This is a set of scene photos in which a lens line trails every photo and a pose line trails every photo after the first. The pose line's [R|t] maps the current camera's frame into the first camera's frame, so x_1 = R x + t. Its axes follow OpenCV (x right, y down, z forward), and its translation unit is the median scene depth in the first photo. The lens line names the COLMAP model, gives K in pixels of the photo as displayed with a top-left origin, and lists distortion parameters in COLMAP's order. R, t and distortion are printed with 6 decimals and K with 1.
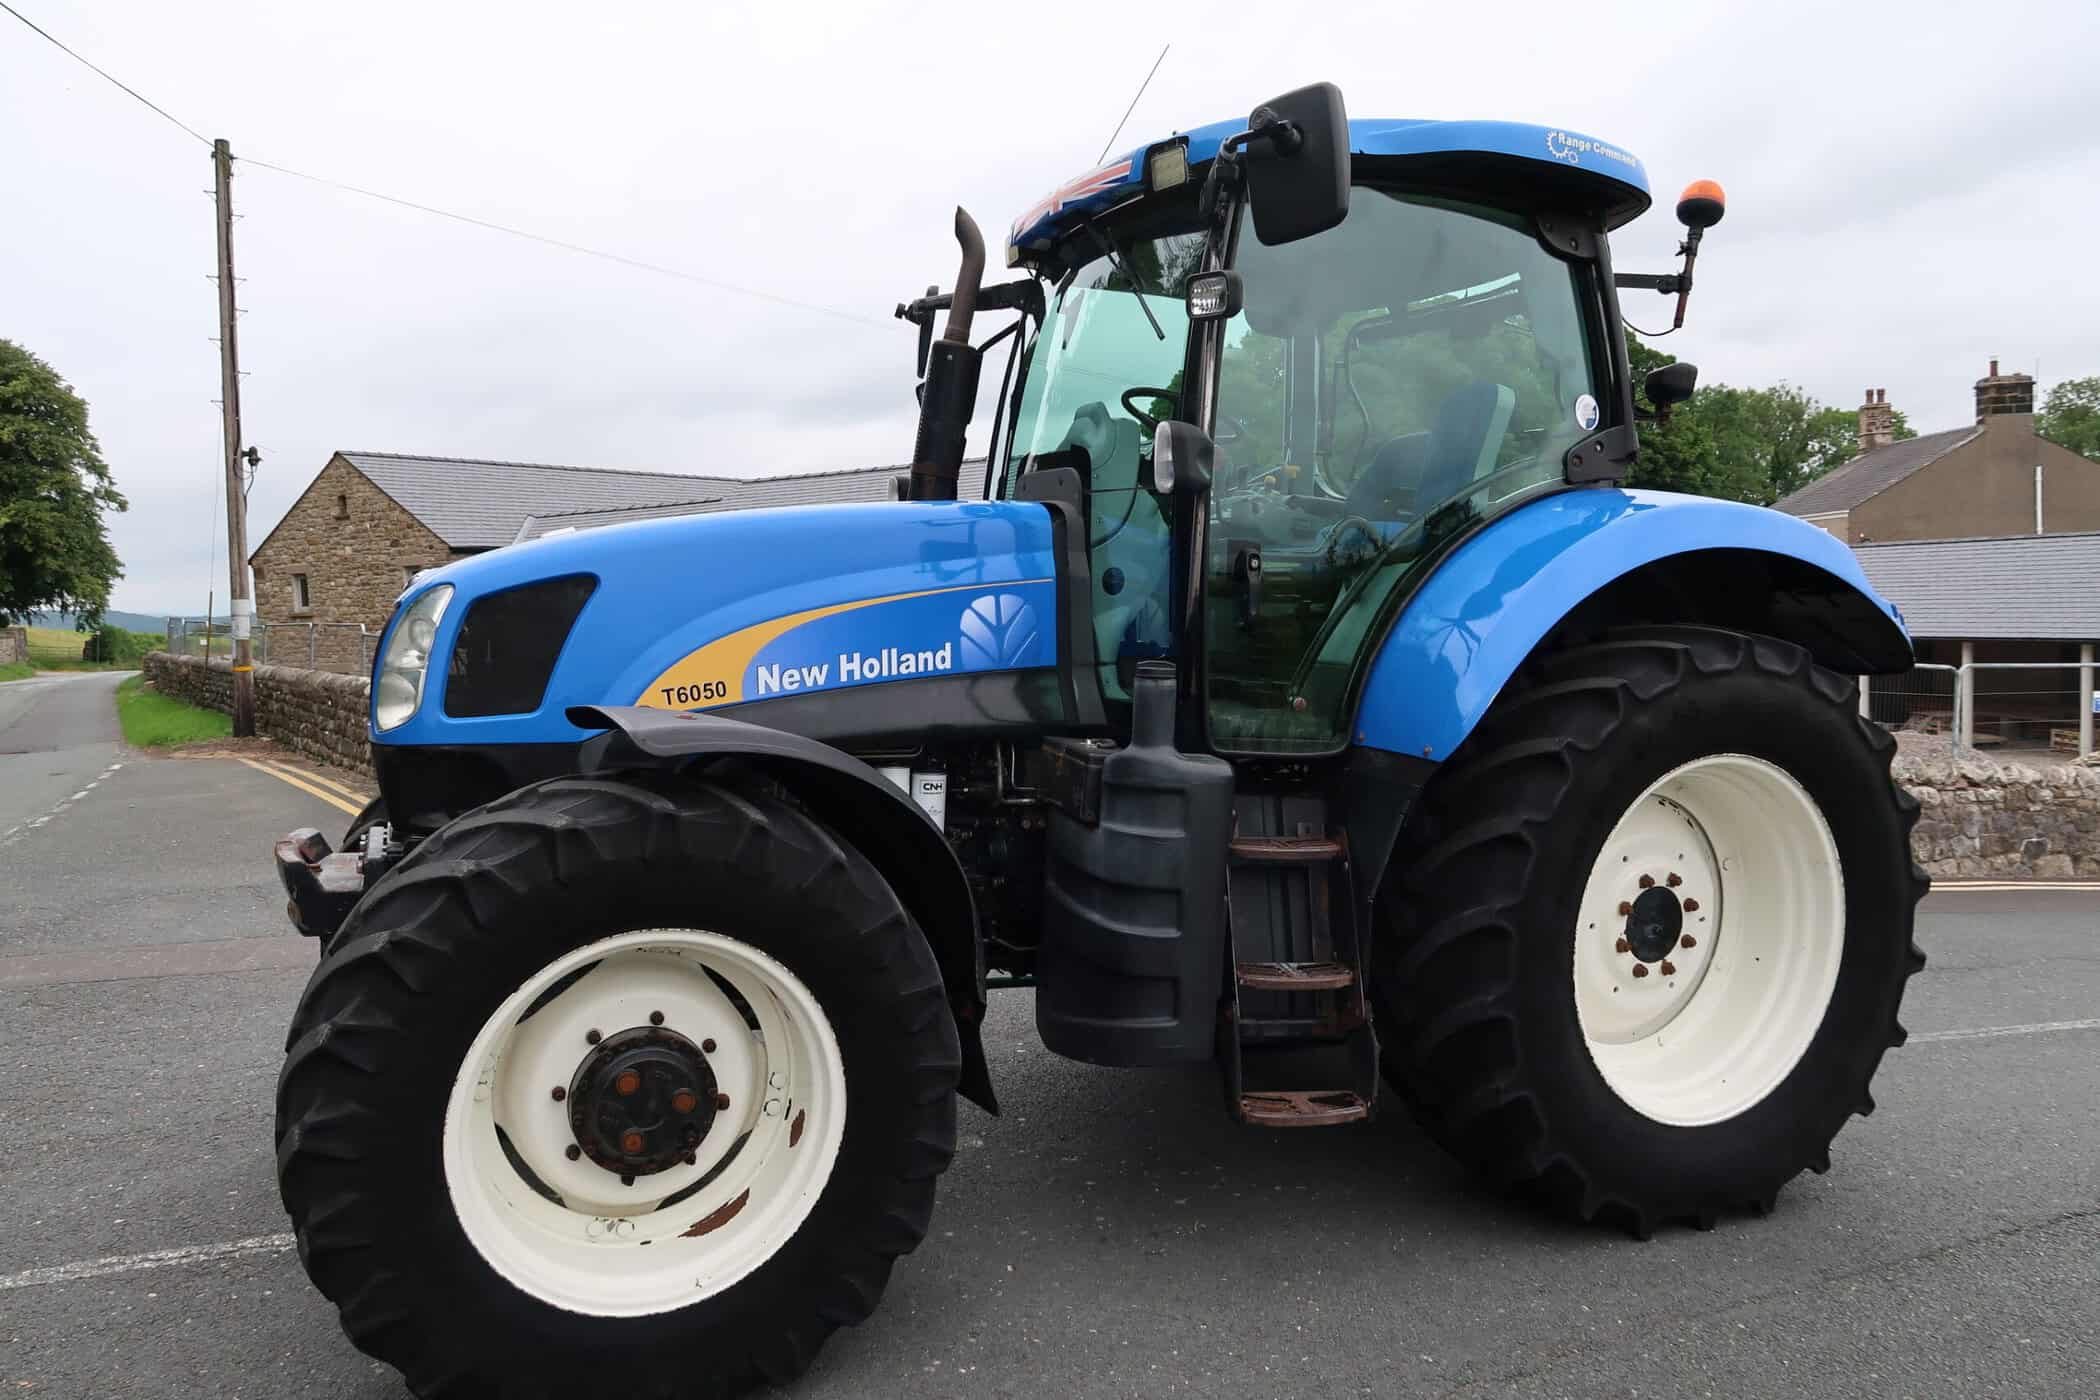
lens RADIAL K [[1442.8, 0, 1045.0], [0, 1442.8, 701.4], [0, 0, 1]] dist [-0.028135, 0.009779]
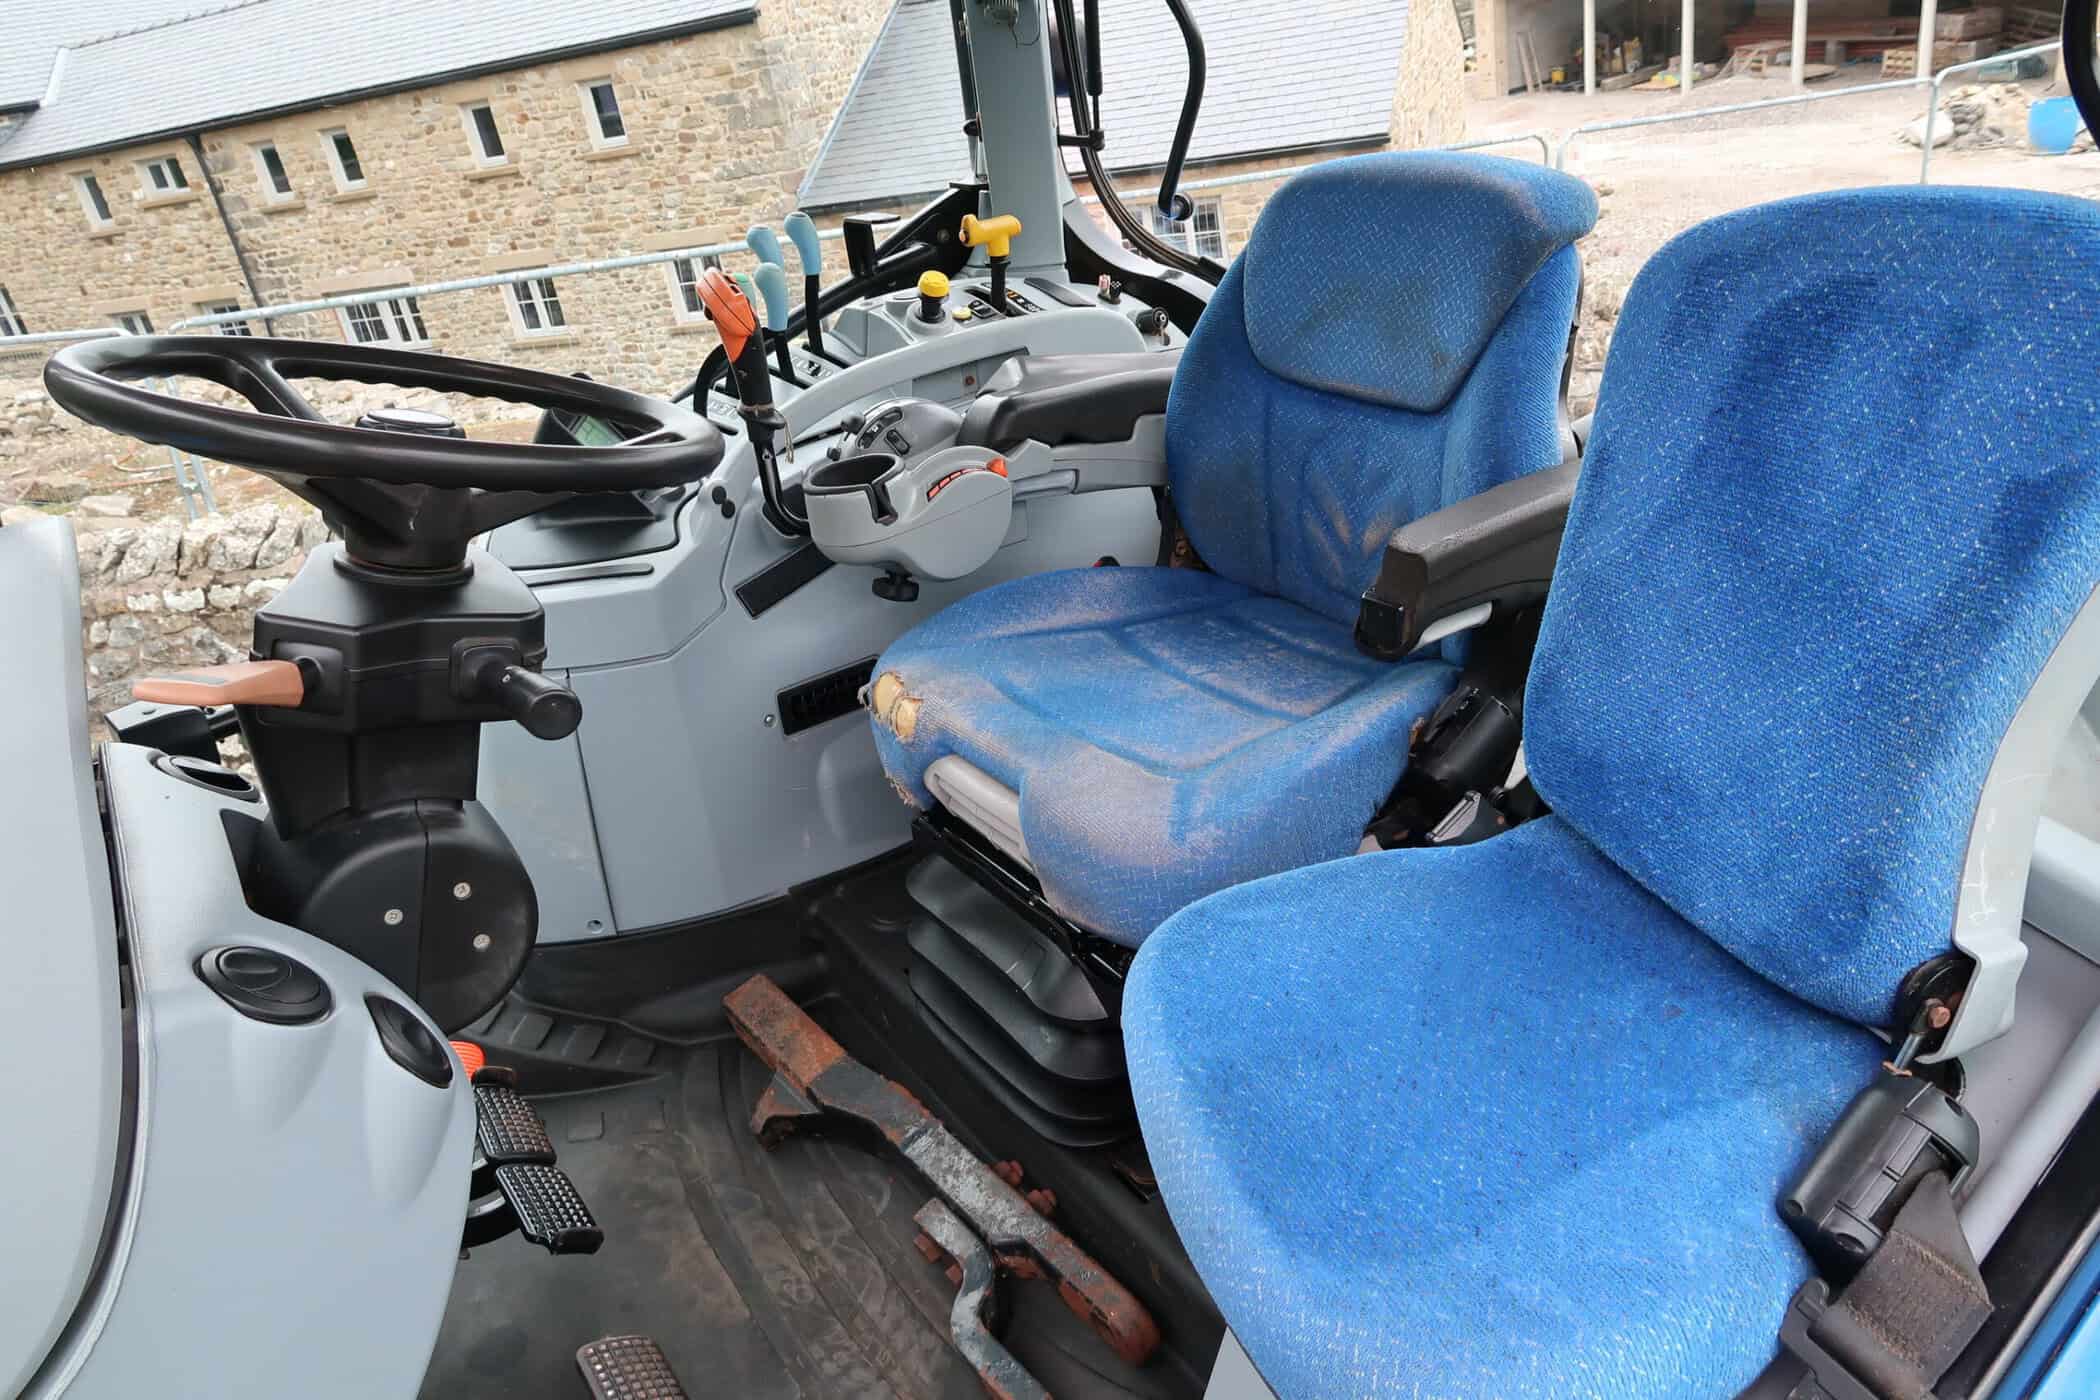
lens RADIAL K [[1442.8, 0, 1045.0], [0, 1442.8, 701.4], [0, 0, 1]] dist [-0.028135, 0.009779]
pose [[0.977393, -0.191674, 0.089236, 0.195136], [0.143967, 0.912447, 0.383032, -0.272686], [-0.154841, -0.361526, 0.919415, 0.955648]]
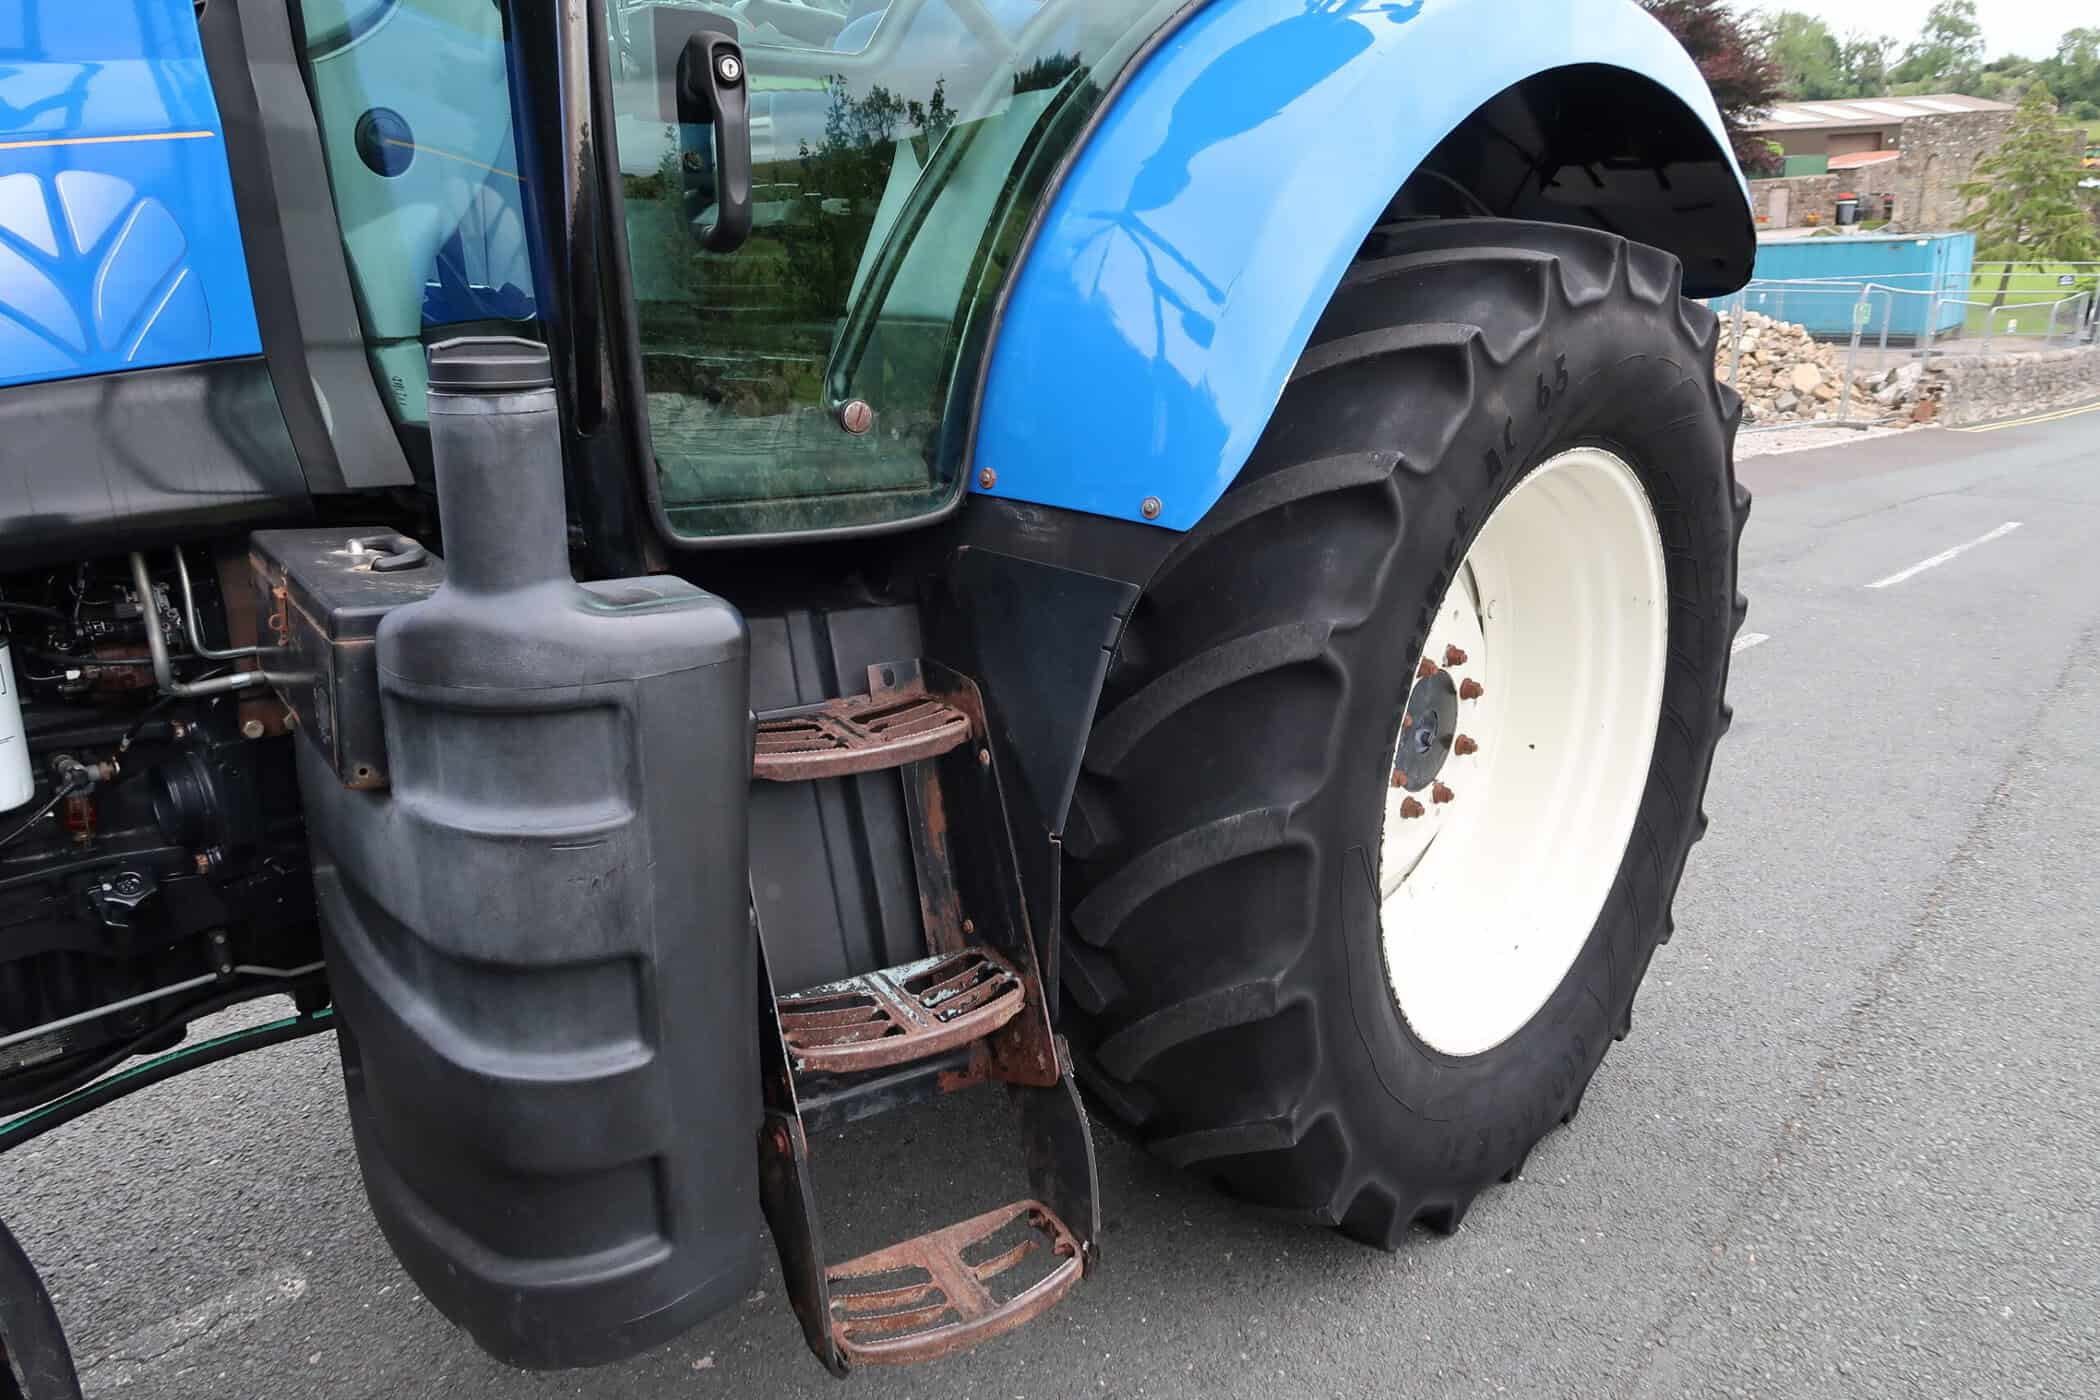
lens RADIAL K [[1443.4, 0, 1042.0], [0, 1443.4, 697.1], [0, 0, 1]] dist [-0.028770, 0.008673]
pose [[0.923572, -0.138161, 0.357667, 0.060113], [0.050519, 0.968539, 0.243680, -0.019898], [-0.380082, -0.206987, 0.901495, 0.578363]]
